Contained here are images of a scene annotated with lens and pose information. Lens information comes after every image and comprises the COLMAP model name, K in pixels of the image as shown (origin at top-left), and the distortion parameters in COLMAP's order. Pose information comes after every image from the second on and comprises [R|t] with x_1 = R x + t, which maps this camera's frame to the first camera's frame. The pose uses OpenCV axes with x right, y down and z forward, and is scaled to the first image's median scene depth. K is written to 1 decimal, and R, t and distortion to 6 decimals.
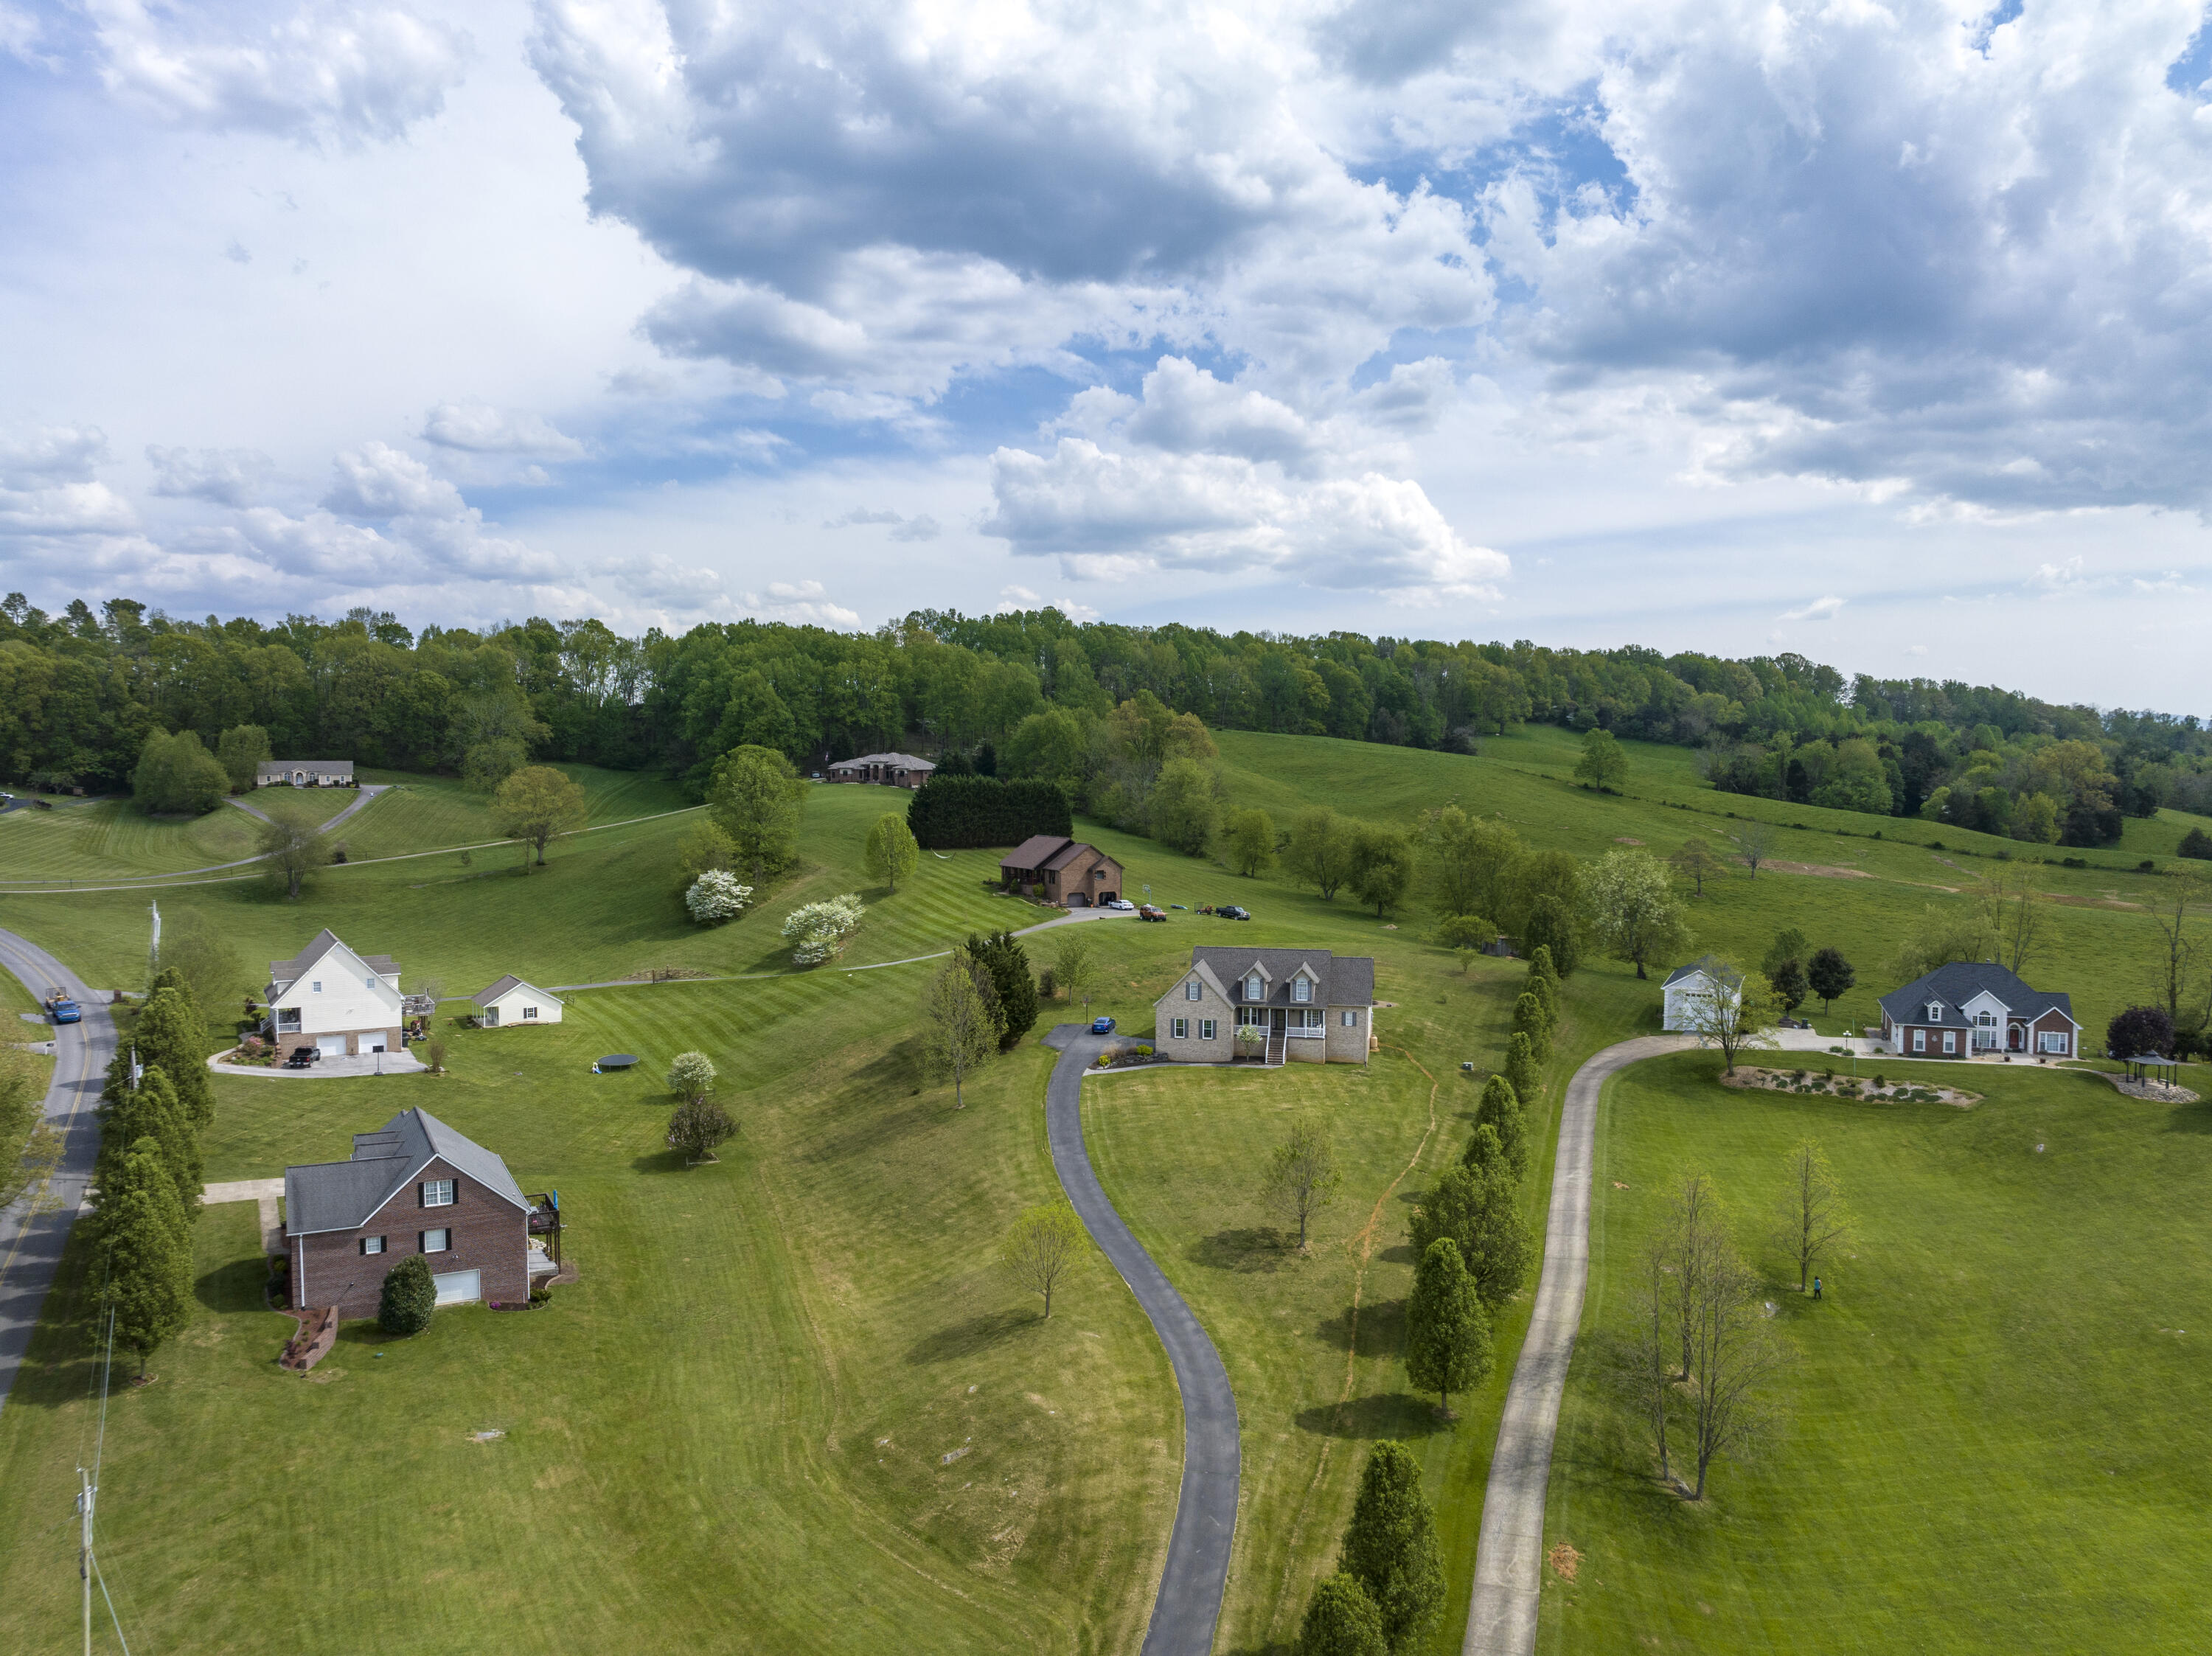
lens RADIAL K [[1545.0, 0, 1122.9], [0, 1545.0, 831.2], [0, 0, 1]] dist [-0.035311, -0.004542]
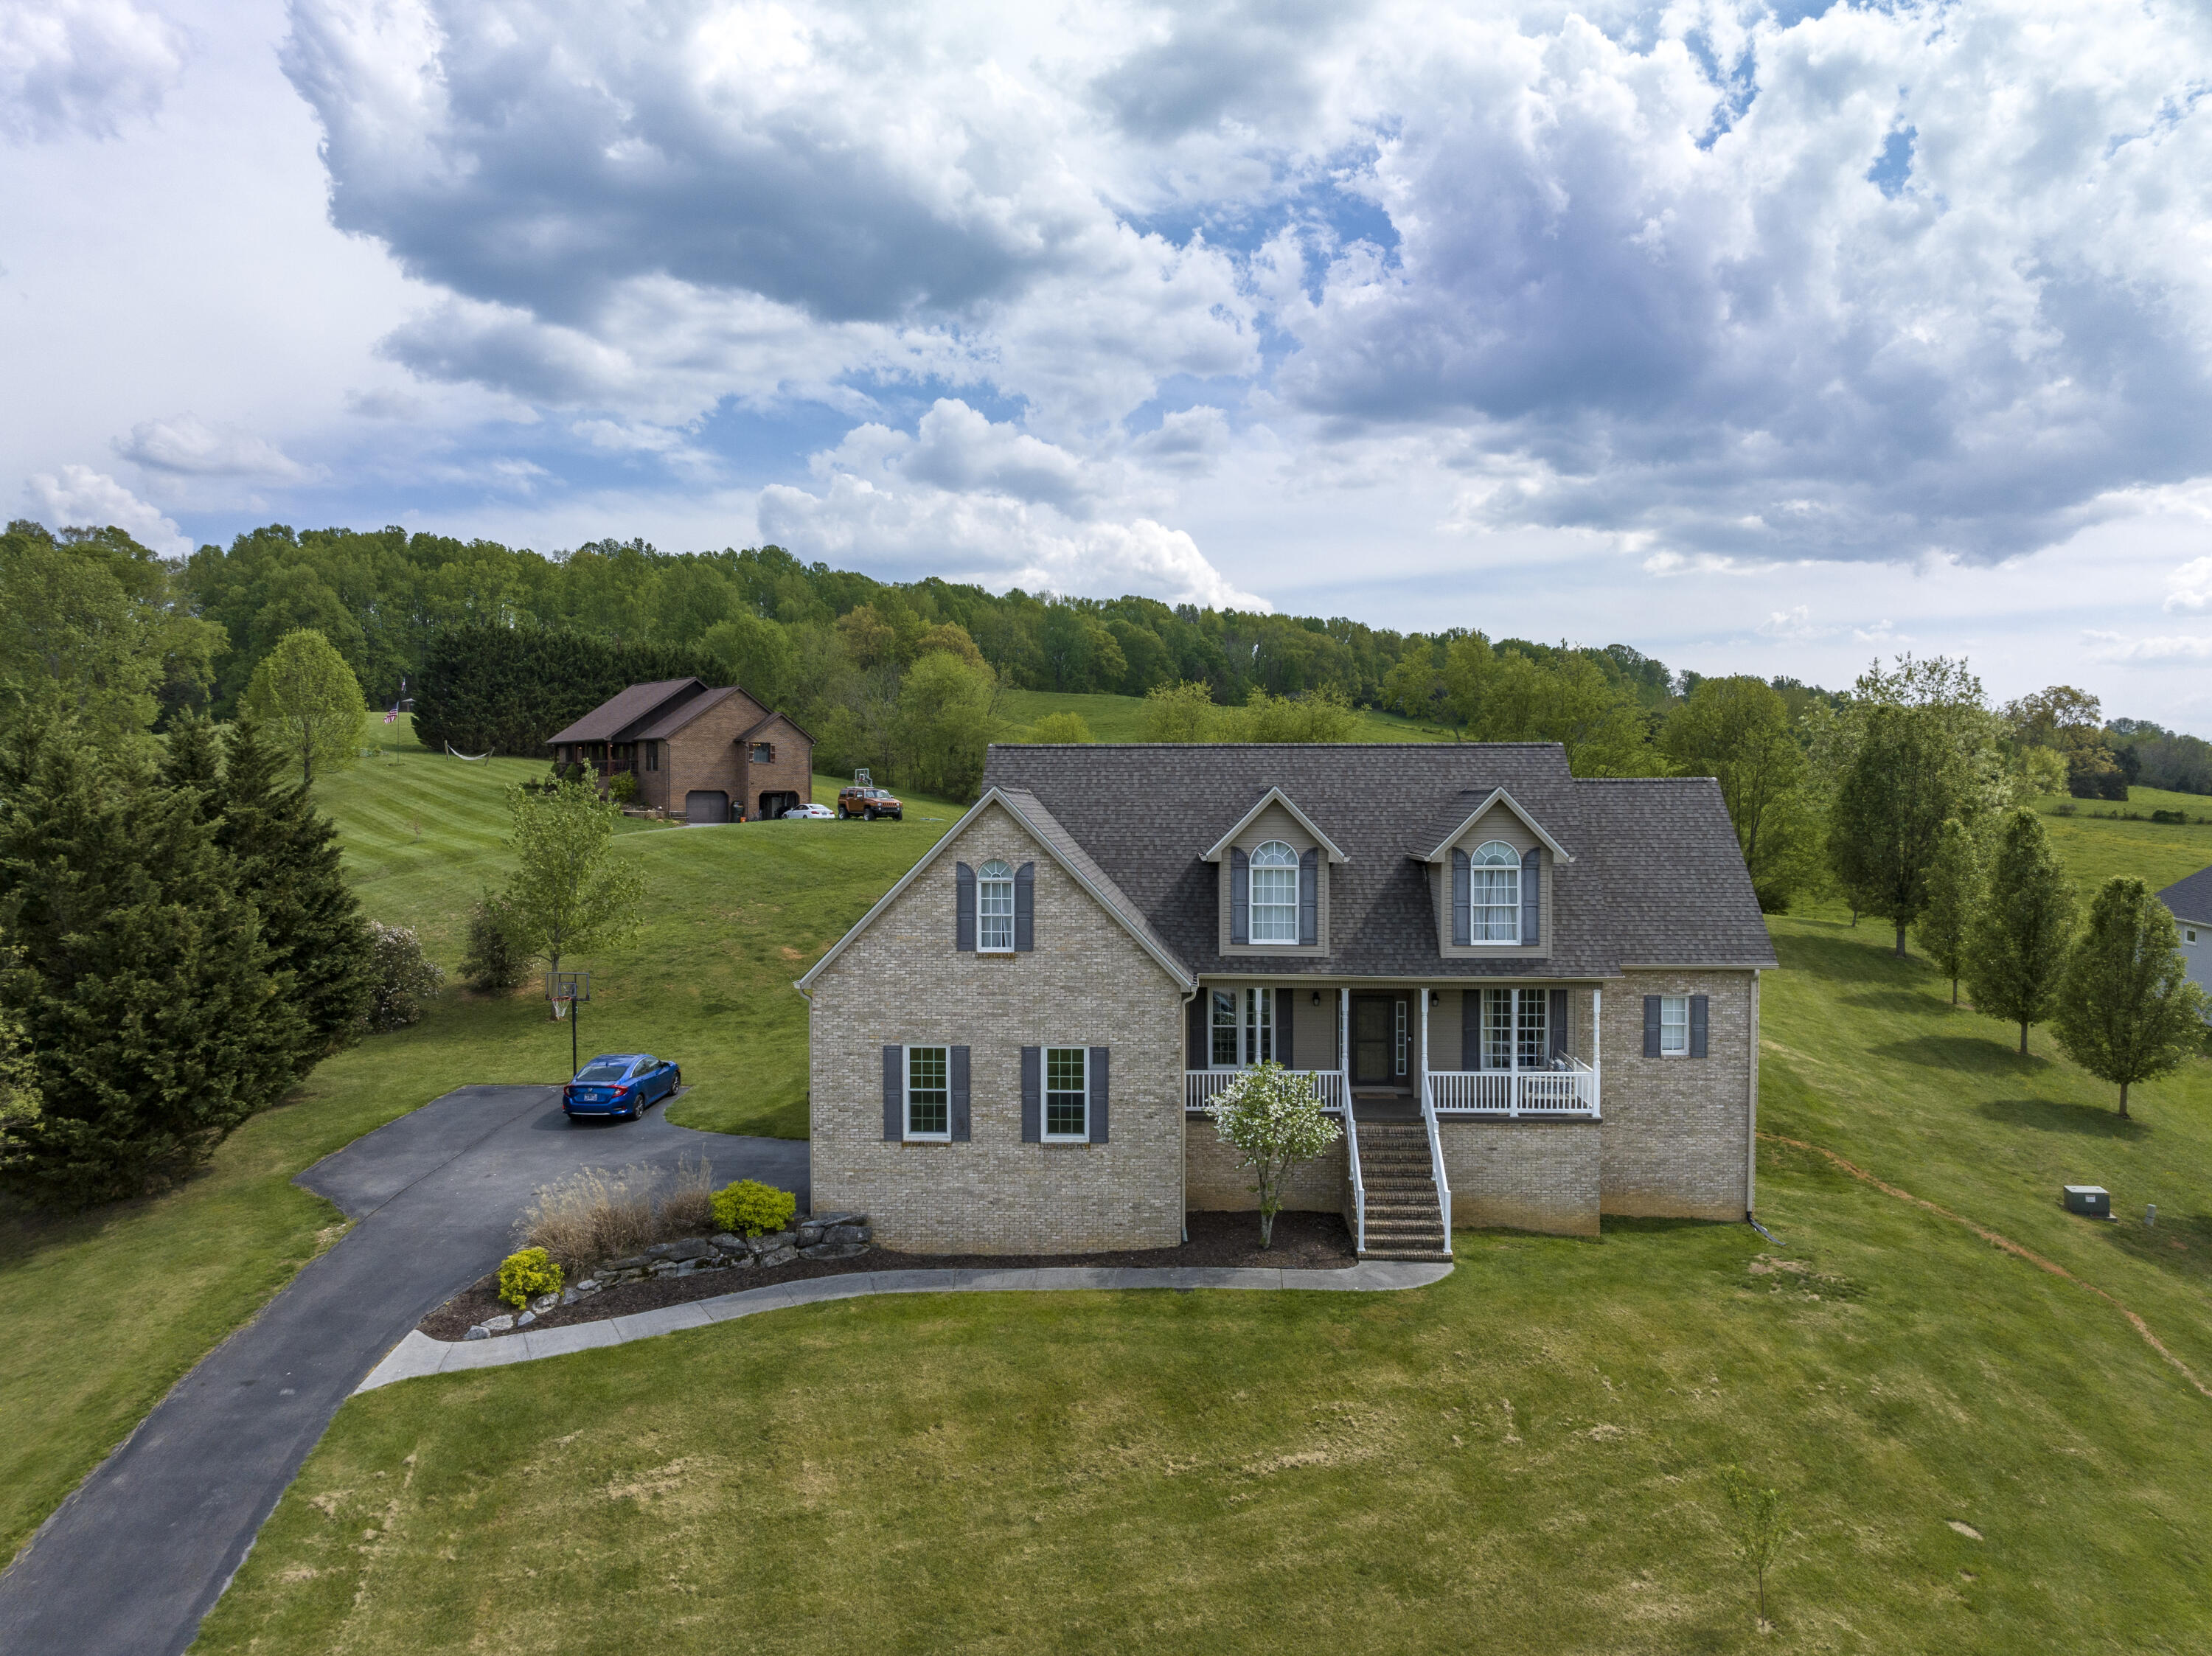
lens RADIAL K [[1573.0, 0, 1110.8], [0, 1573.0, 820.0], [0, 0, 1]] dist [-0.037900, -0.001697]
pose [[0.989667, -0.007291, 0.143196, 0.020039], [0.012523, 0.999285, -0.035673, 0.063436], [-0.142834, 0.037098, 0.989051, 0.504439]]
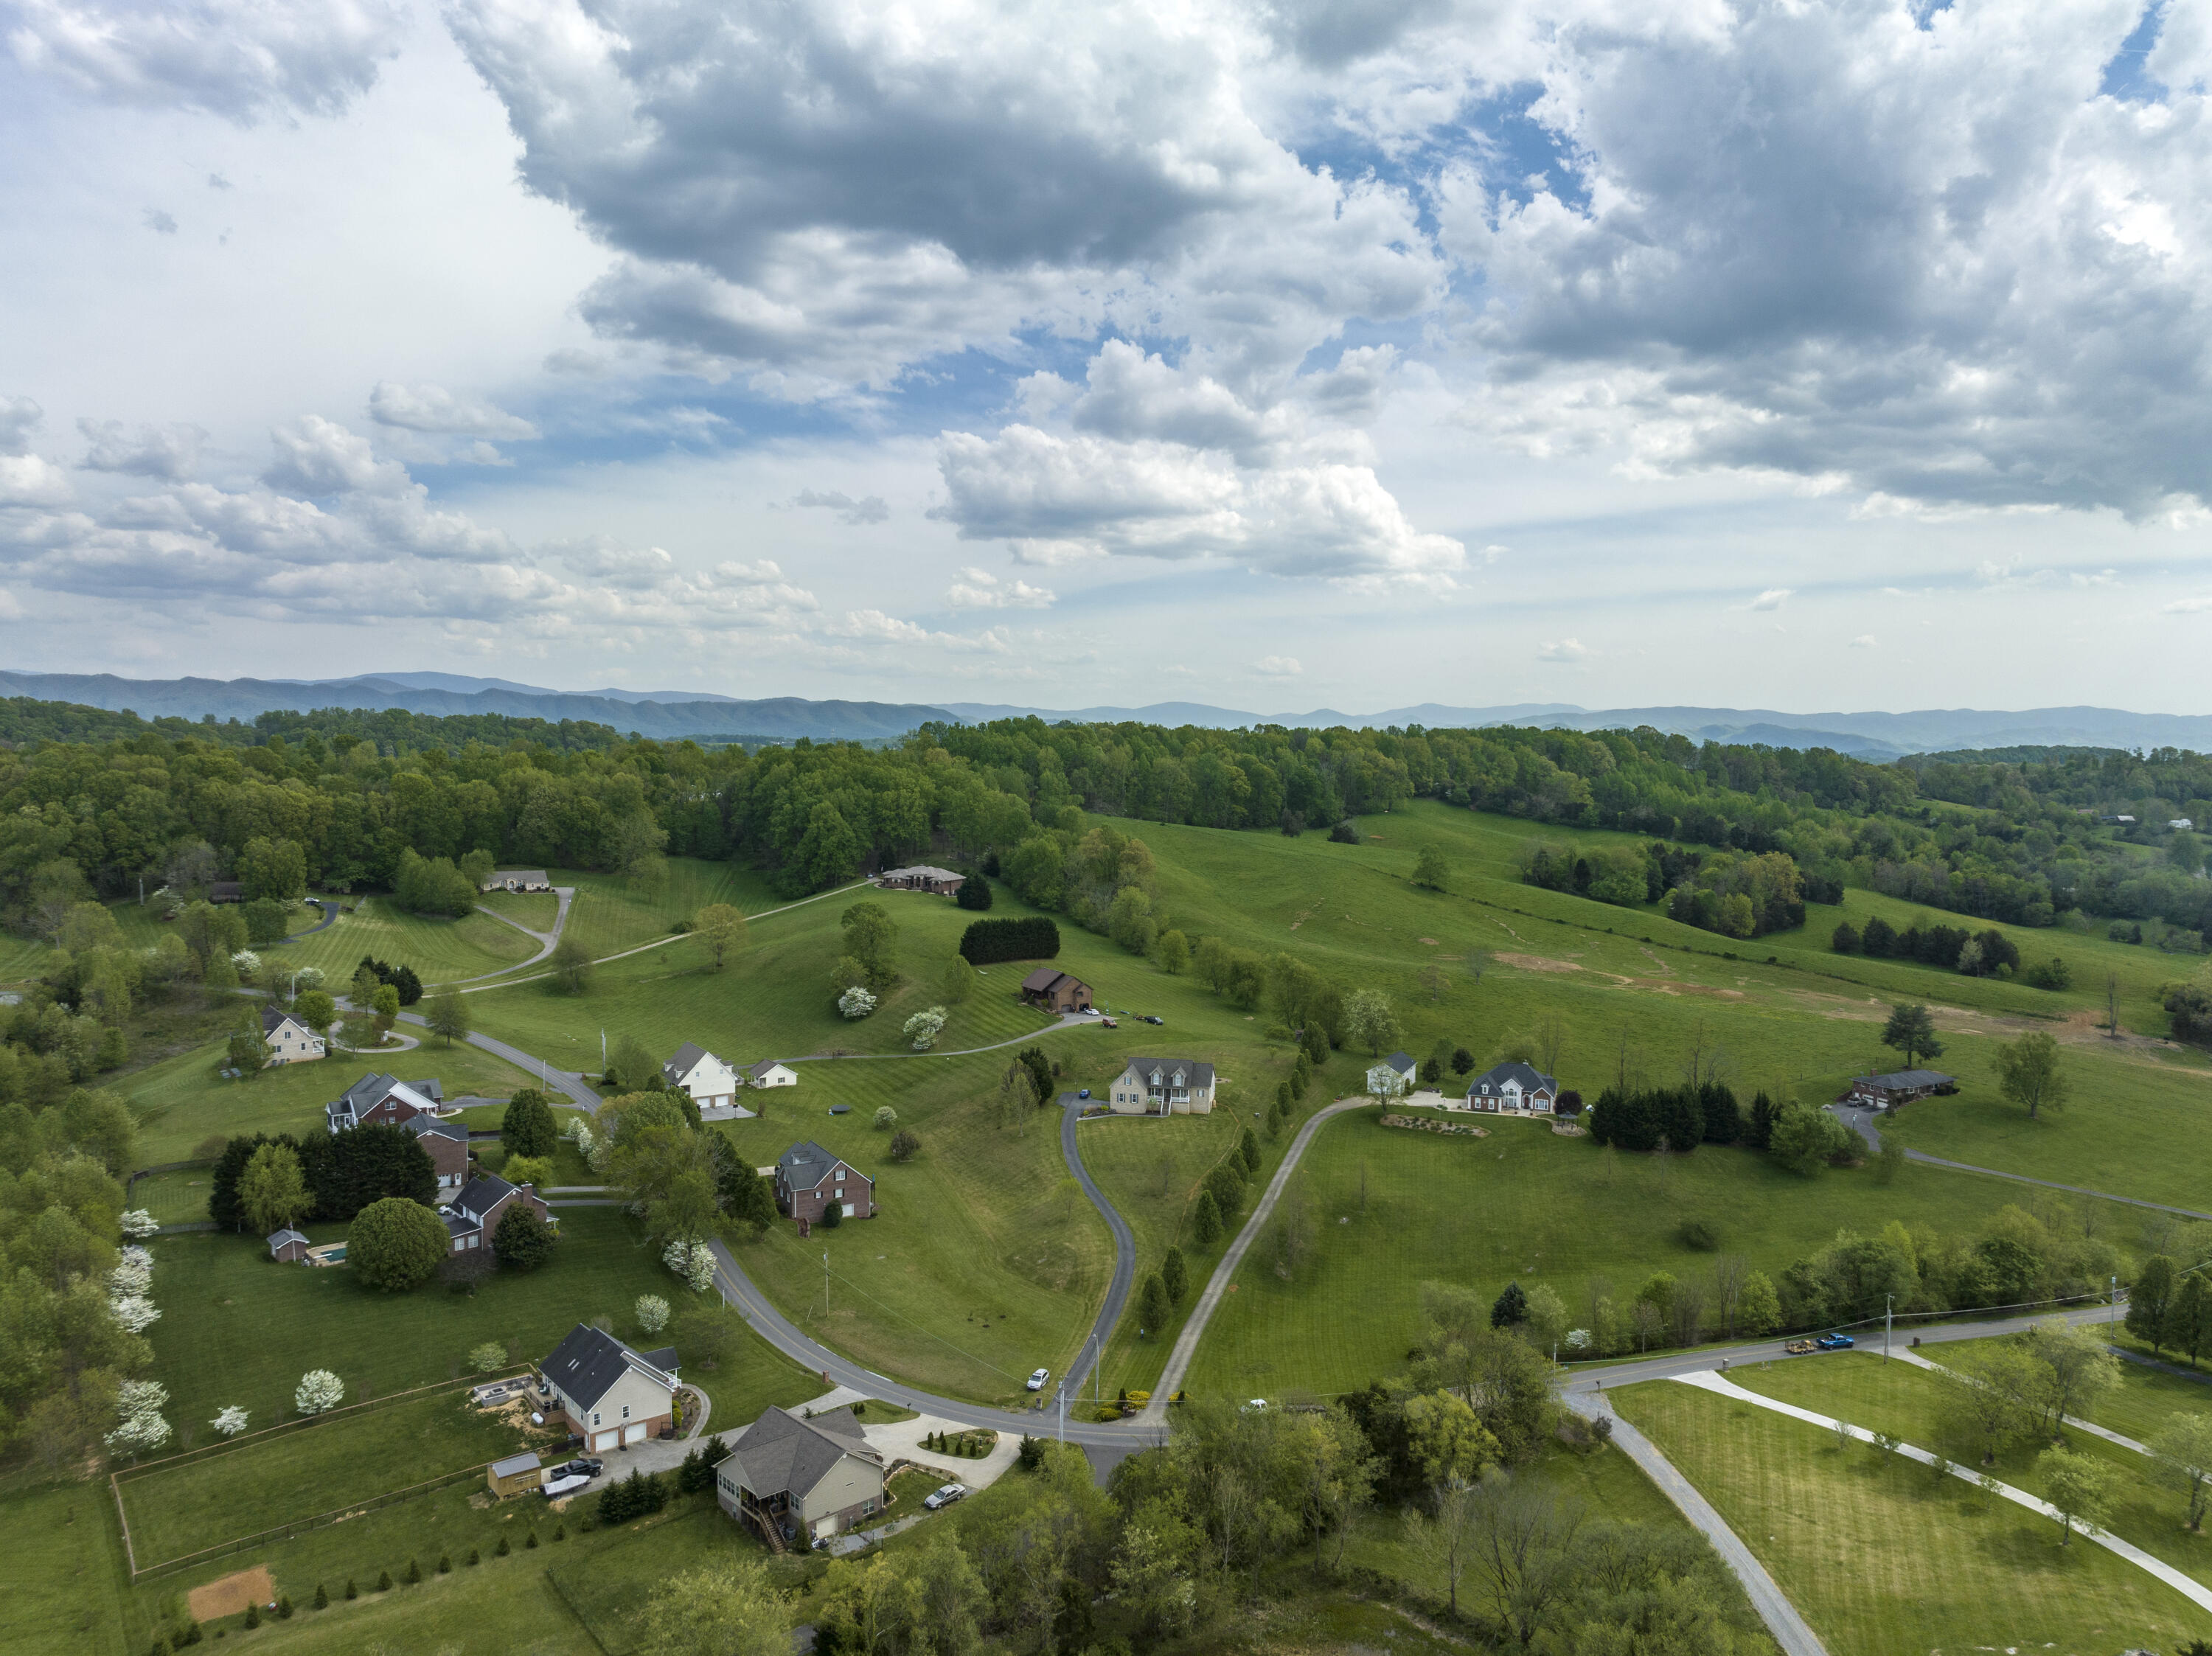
lens RADIAL K [[1542.6, 0, 1132.2], [0, 1542.6, 835.1], [0, 0, 1]] dist [-0.029818, -0.004797]
pose [[0.999468, 0.007108, 0.031844, -0.011928], [-0.007563, 0.999871, 0.014193, -0.170774], [-0.031739, -0.014426, 0.999392, -0.722970]]
